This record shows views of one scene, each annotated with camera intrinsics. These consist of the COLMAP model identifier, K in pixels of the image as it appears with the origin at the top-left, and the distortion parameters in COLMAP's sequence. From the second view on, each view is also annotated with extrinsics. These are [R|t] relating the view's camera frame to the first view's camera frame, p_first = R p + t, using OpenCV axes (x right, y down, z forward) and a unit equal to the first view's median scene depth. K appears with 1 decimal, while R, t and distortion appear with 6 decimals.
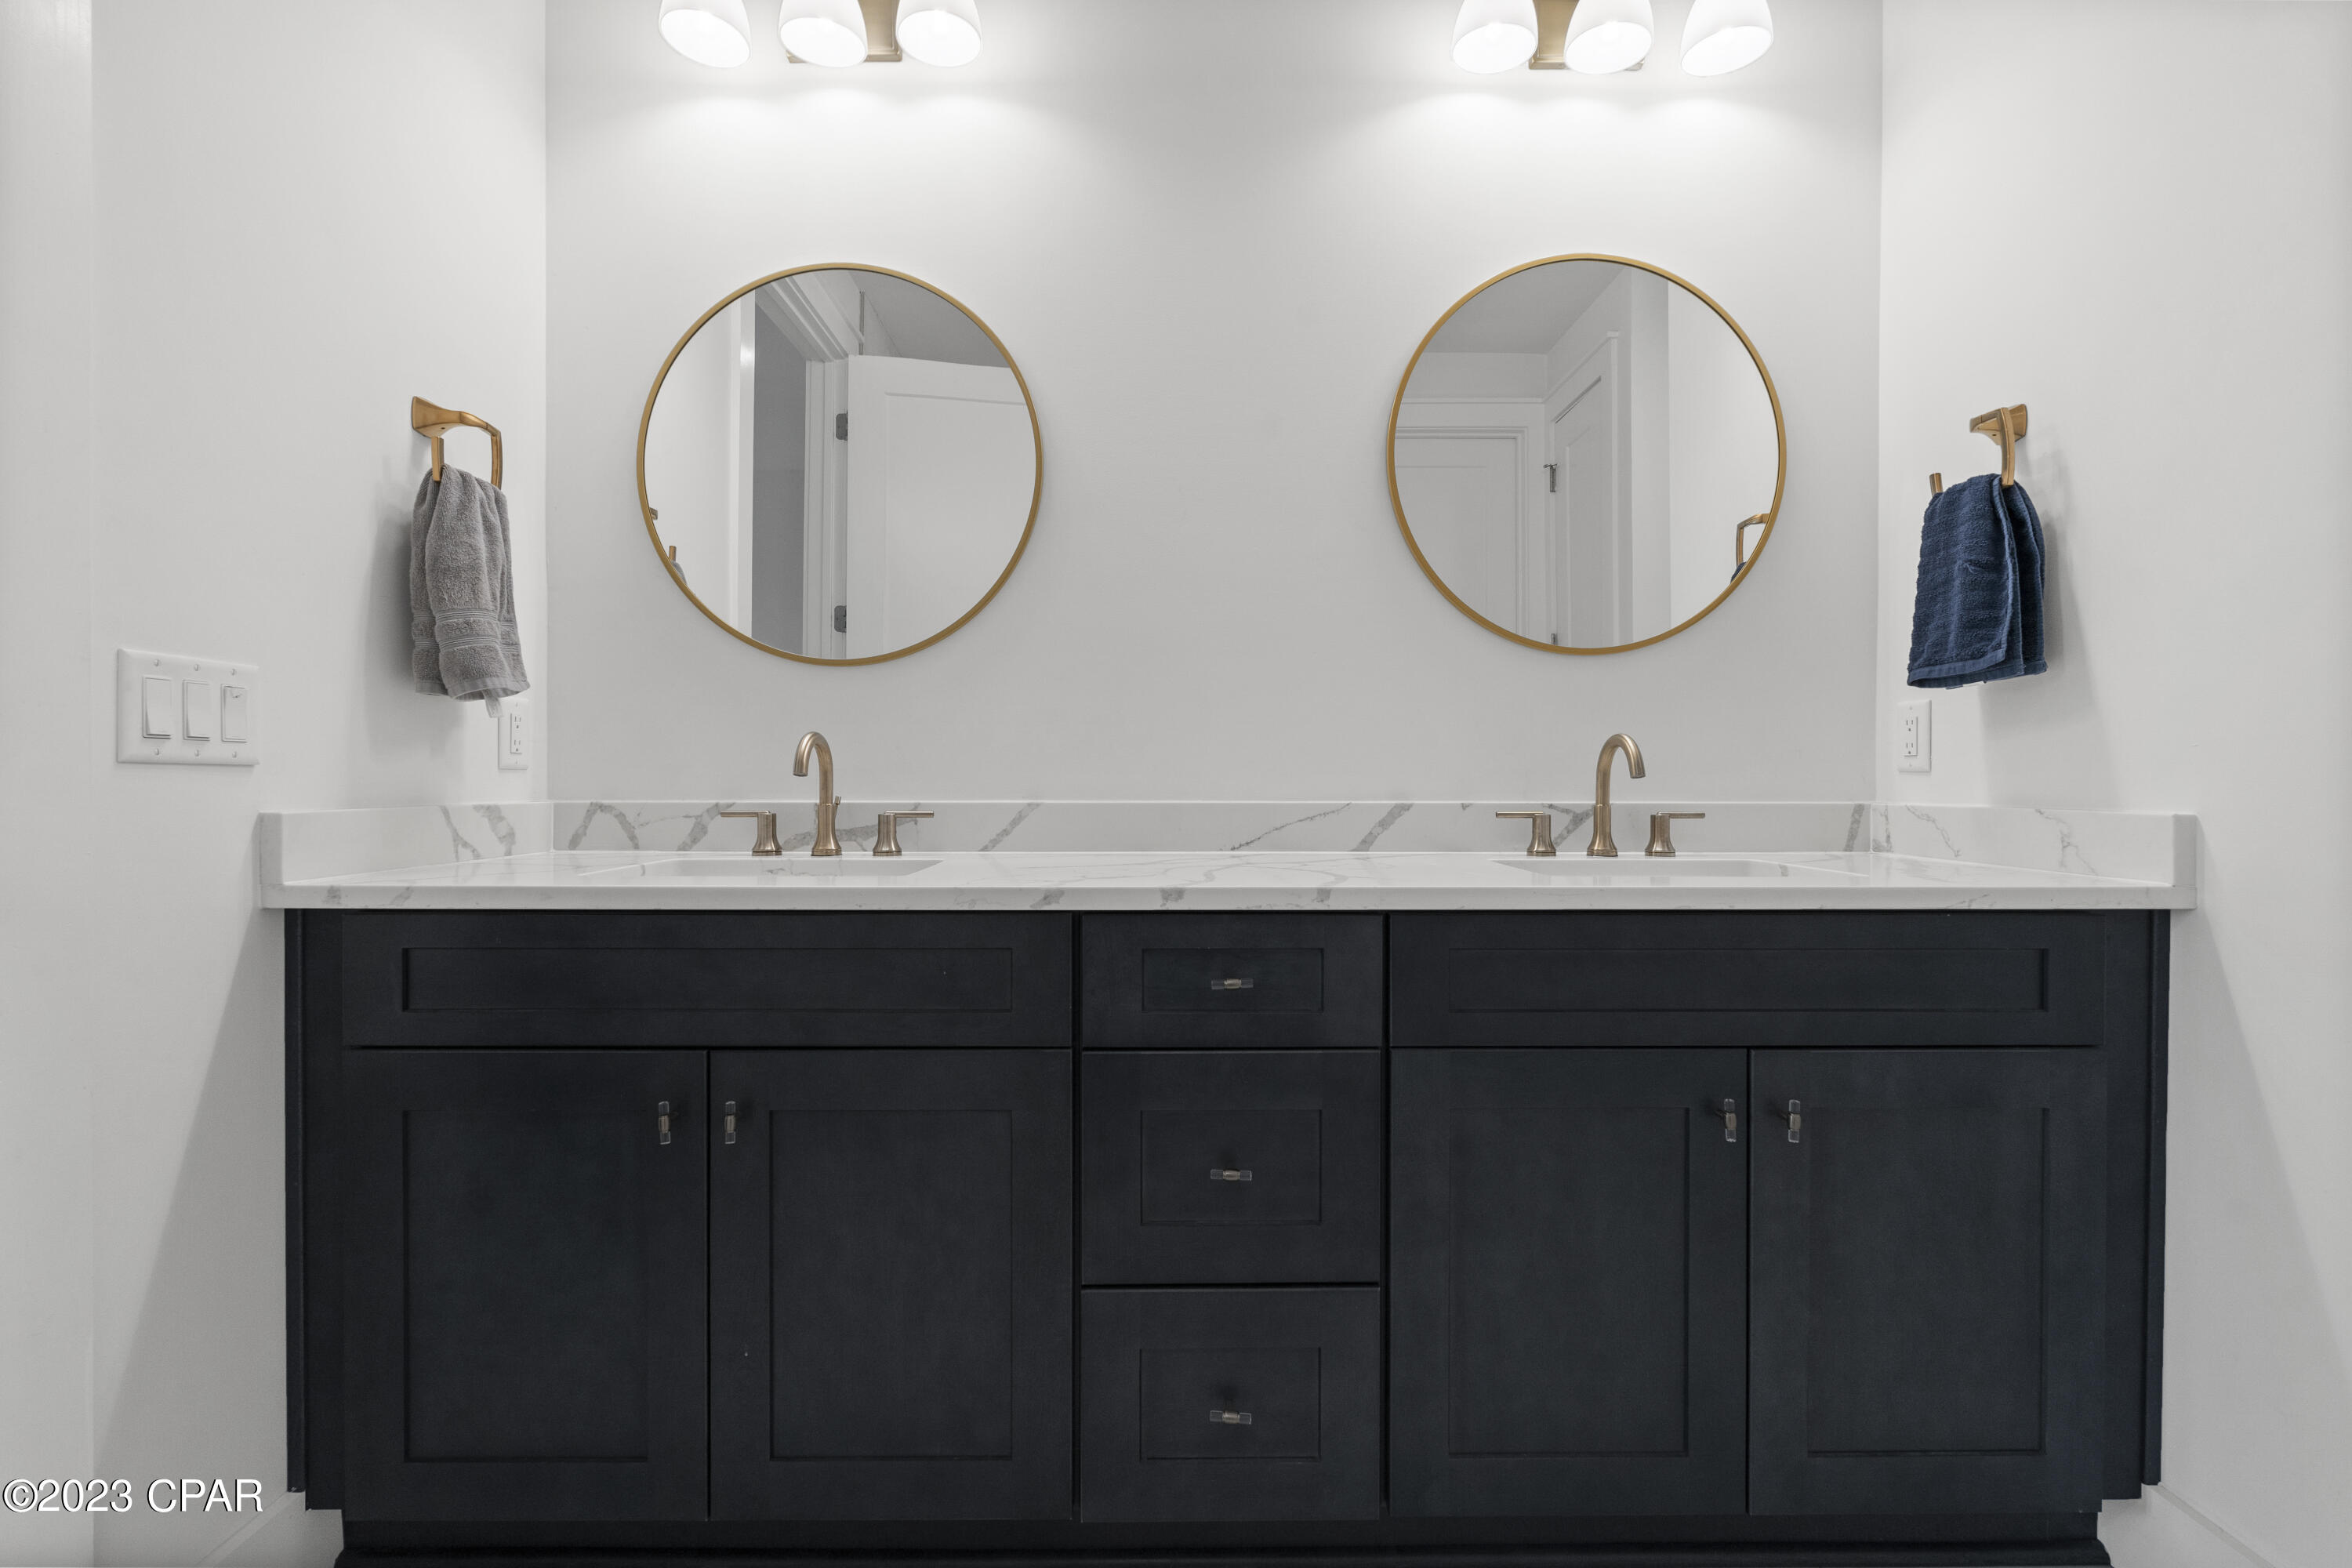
lens RADIAL K [[1038.0, 0, 1180.3], [0, 1038.0, 780.1], [0, 0, 1]] dist [-0.007751, 0.001753]
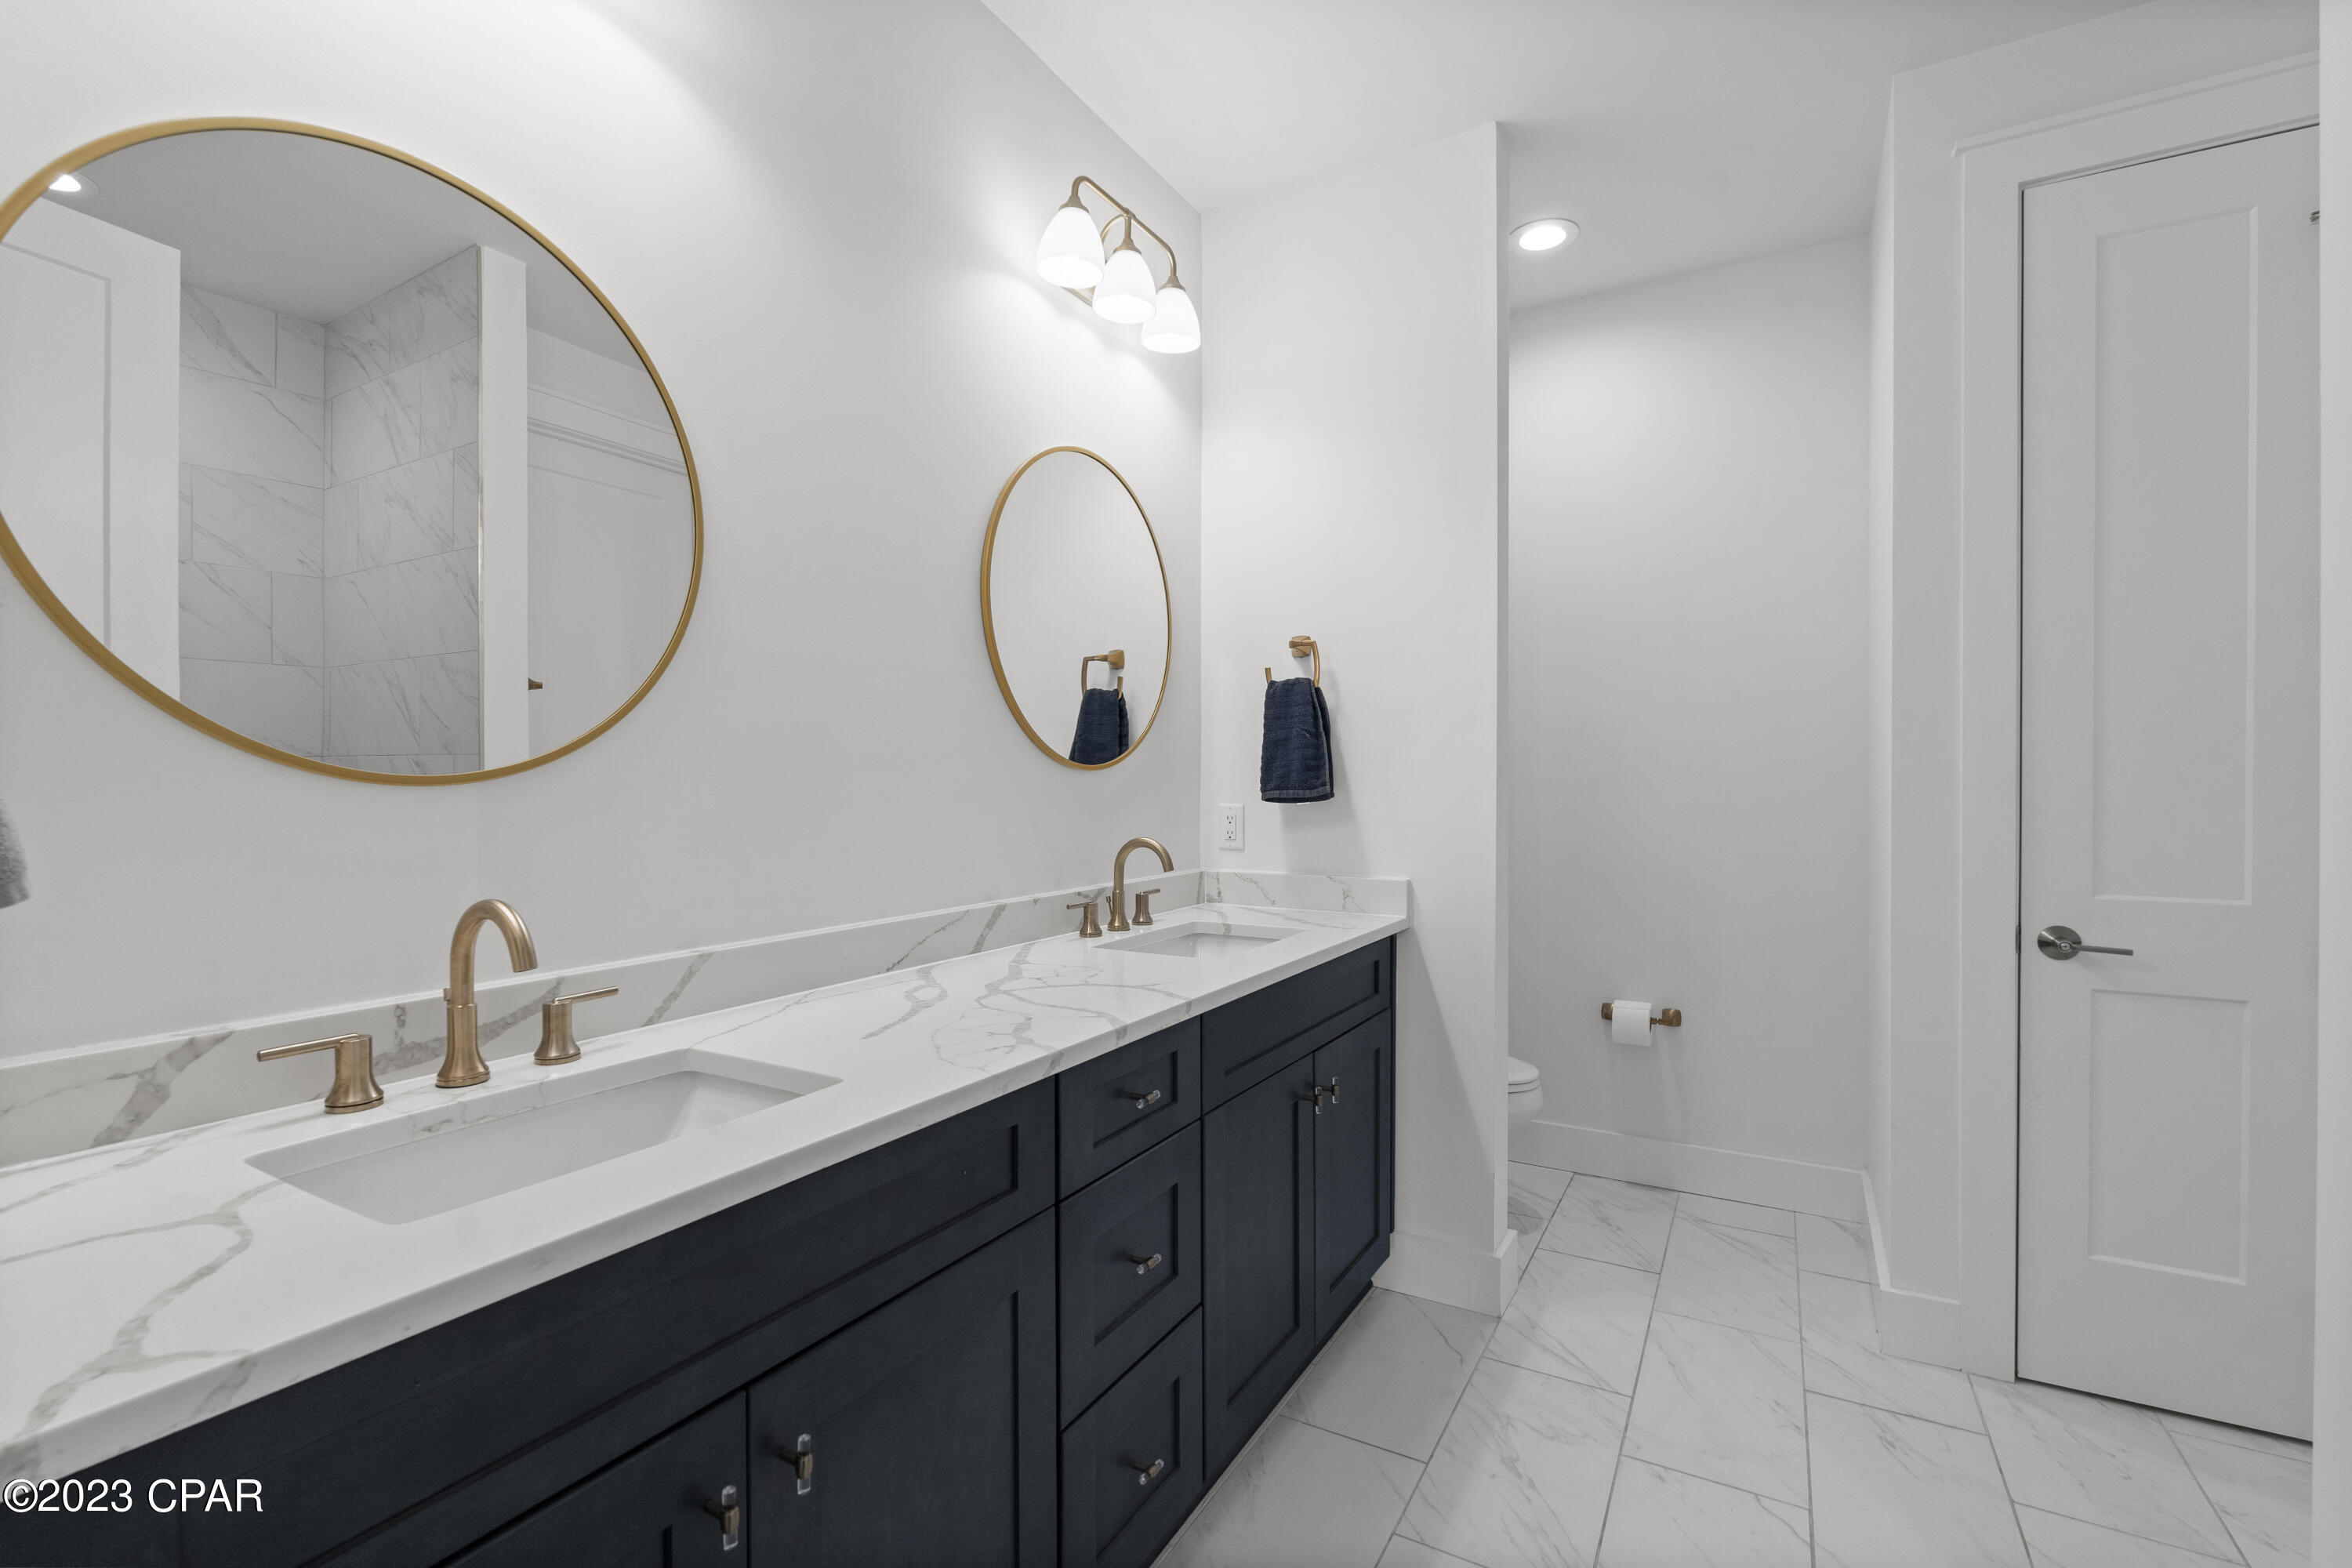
lens RADIAL K [[1038.0, 0, 1183.8], [0, 1038.0, 781.7], [0, 0, 1]] dist [-0.007751, 0.001753]
pose [[0.505115, -0.005945, 0.863032, -0.682017], [0.004245, 0.999981, 0.004404, -0.119438], [-0.863042, 0.001439, 0.505131, 0.280718]]
